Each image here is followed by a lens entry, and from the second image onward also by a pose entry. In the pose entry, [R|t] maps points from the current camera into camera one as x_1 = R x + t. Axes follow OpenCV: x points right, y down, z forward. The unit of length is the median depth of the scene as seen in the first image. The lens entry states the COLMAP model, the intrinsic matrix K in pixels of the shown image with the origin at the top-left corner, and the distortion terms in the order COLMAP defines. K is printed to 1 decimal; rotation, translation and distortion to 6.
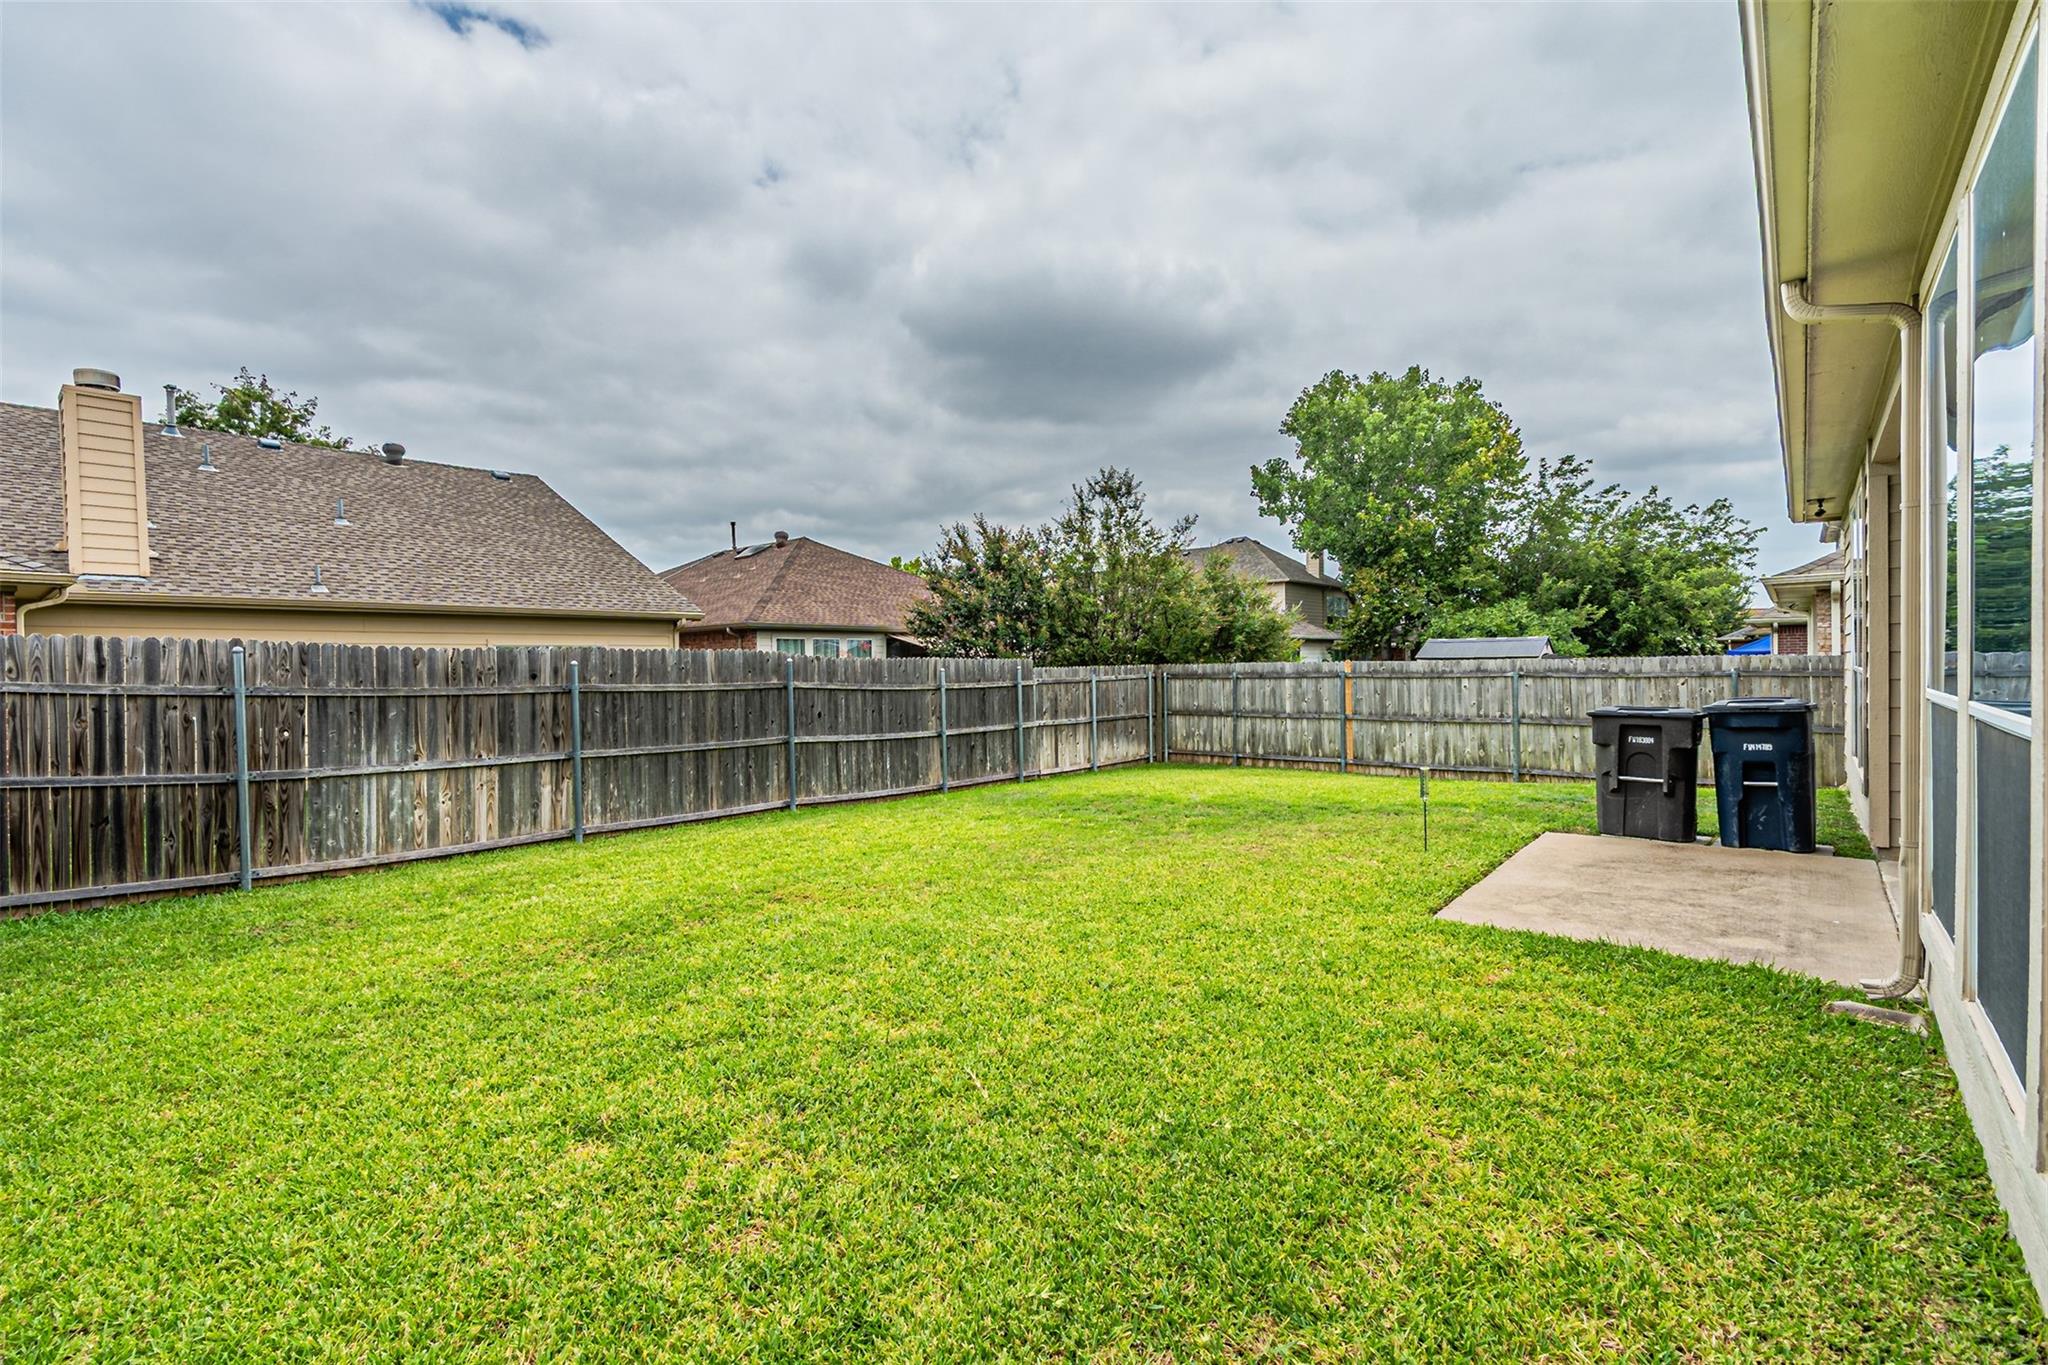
lens RADIAL K [[862.2, 0, 1024.0], [0, 862.2, 682.5], [0, 0, 1]] dist [-0.000408, -0.000034]
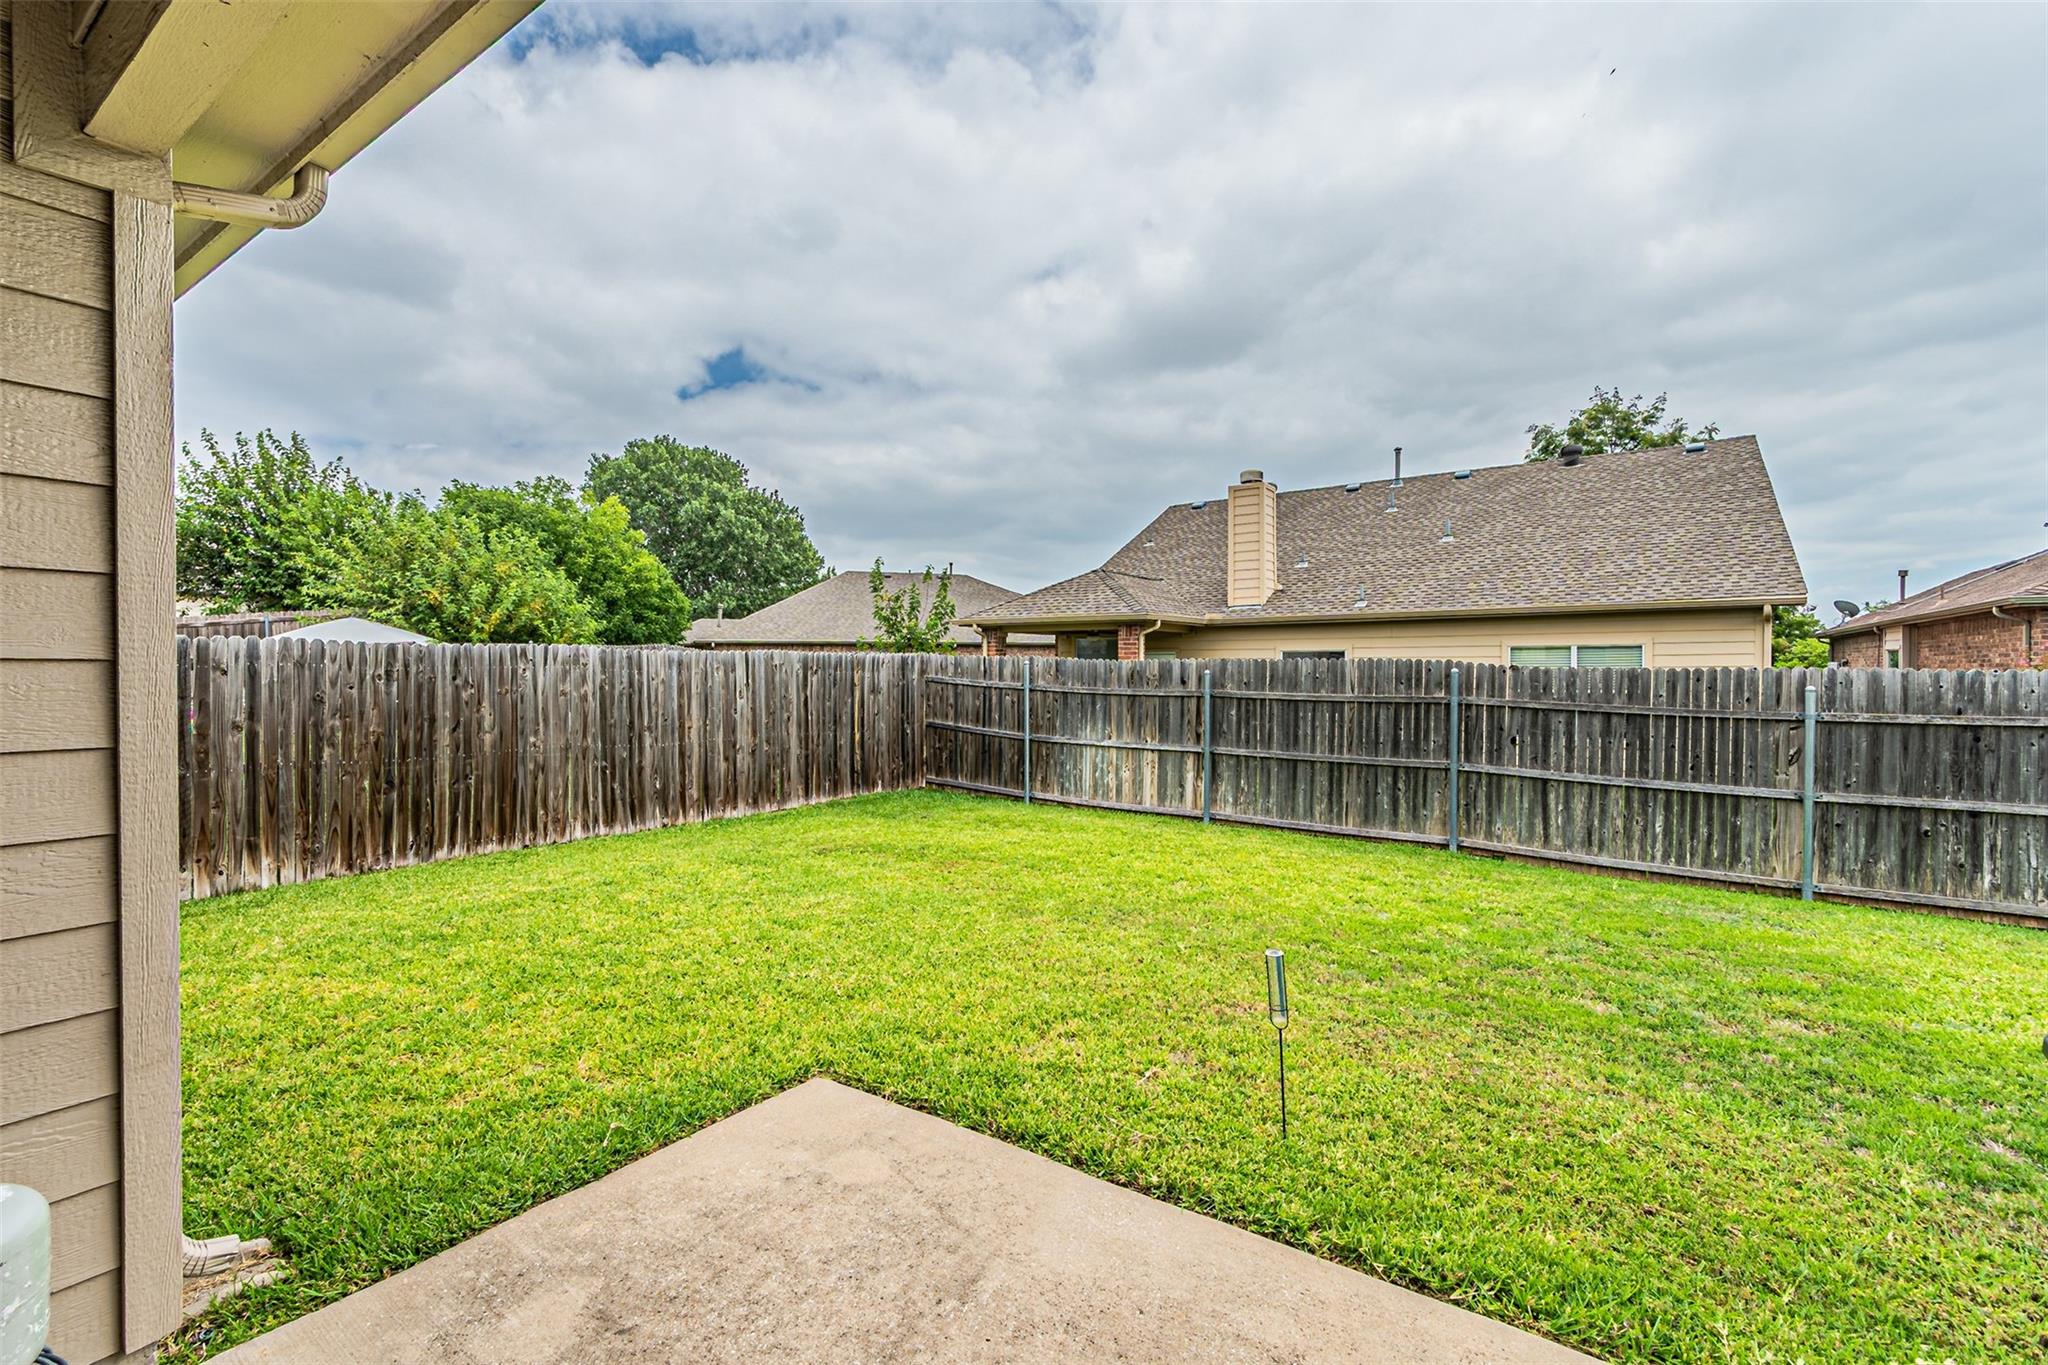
lens RADIAL K [[908.8, 0, 1024.0], [0, 908.8, 682.5], [0, 0, 1]] dist [0.000837, 0.000101]
pose [[0.118950, 0.030386, -0.992435, 0.678388], [-0.019546, 0.999410, 0.028257, -0.038035], [0.992708, 0.016037, 0.119473, 0.592990]]
